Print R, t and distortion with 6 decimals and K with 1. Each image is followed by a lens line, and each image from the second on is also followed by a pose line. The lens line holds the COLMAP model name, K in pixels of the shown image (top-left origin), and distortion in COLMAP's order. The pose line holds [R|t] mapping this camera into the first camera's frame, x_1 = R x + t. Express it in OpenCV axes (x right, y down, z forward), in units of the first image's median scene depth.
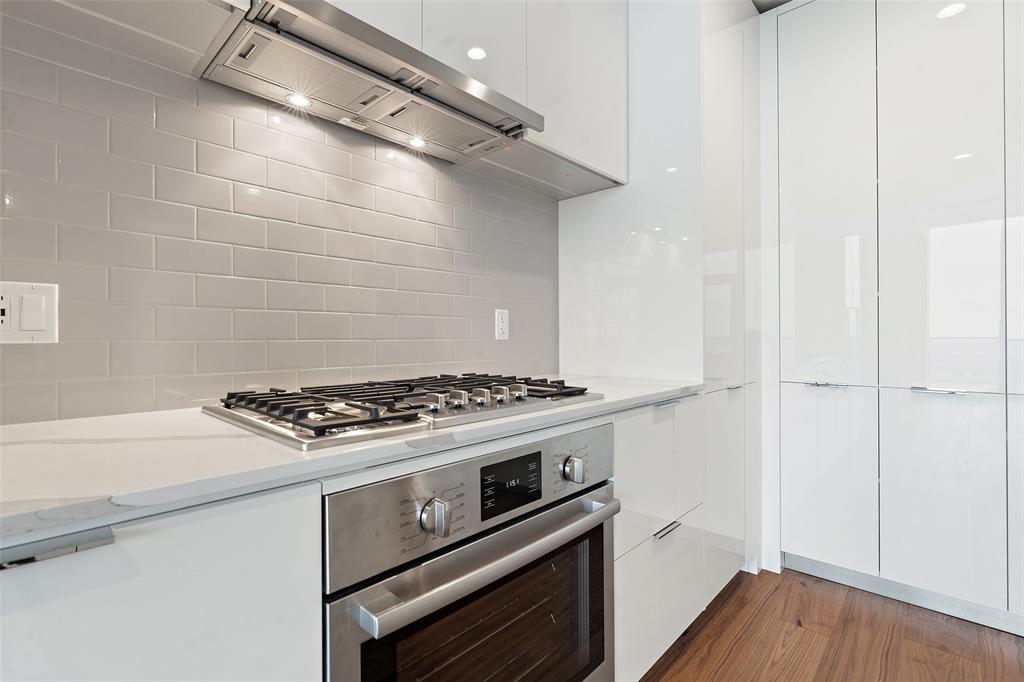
lens RADIAL K [[466.3, 0, 511.6], [0, 466.3, 348.6], [0, 0, 1]] dist [-0.008796, 0.000565]
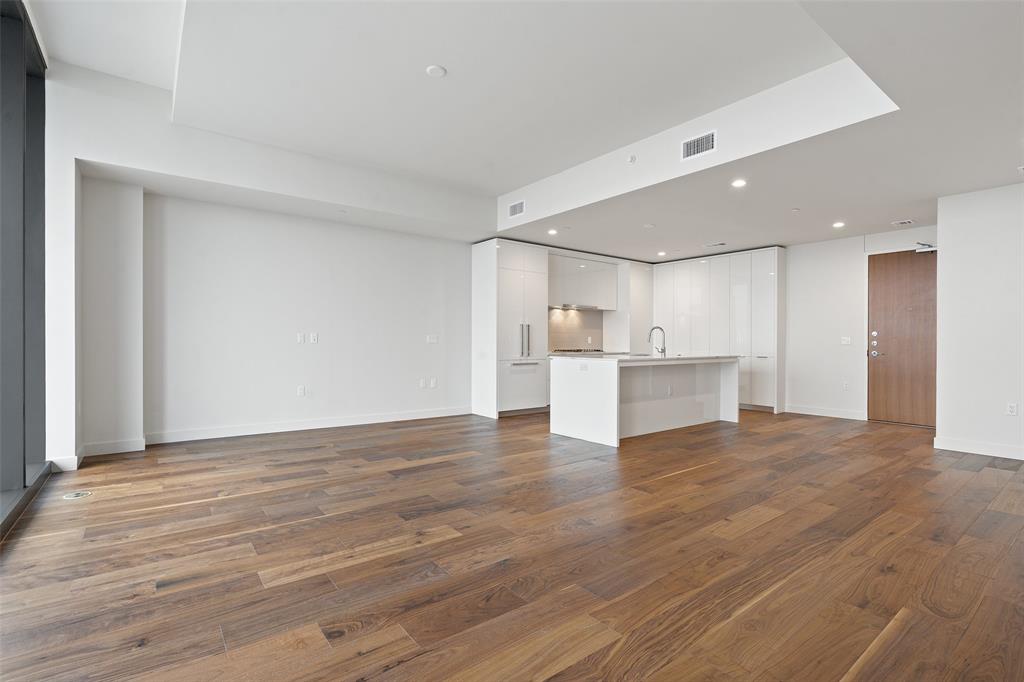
lens RADIAL K [[474.3, 0, 512.0], [0, 474.3, 341.0], [0, 0, 1]] dist [-0.003901, -0.000232]
pose [[0.985917, 0.000485, -0.167235, 0.003576], [-0.001309, 0.999988, -0.004816, -0.024974], [0.167231, 0.004967, 0.985905, -3.676515]]
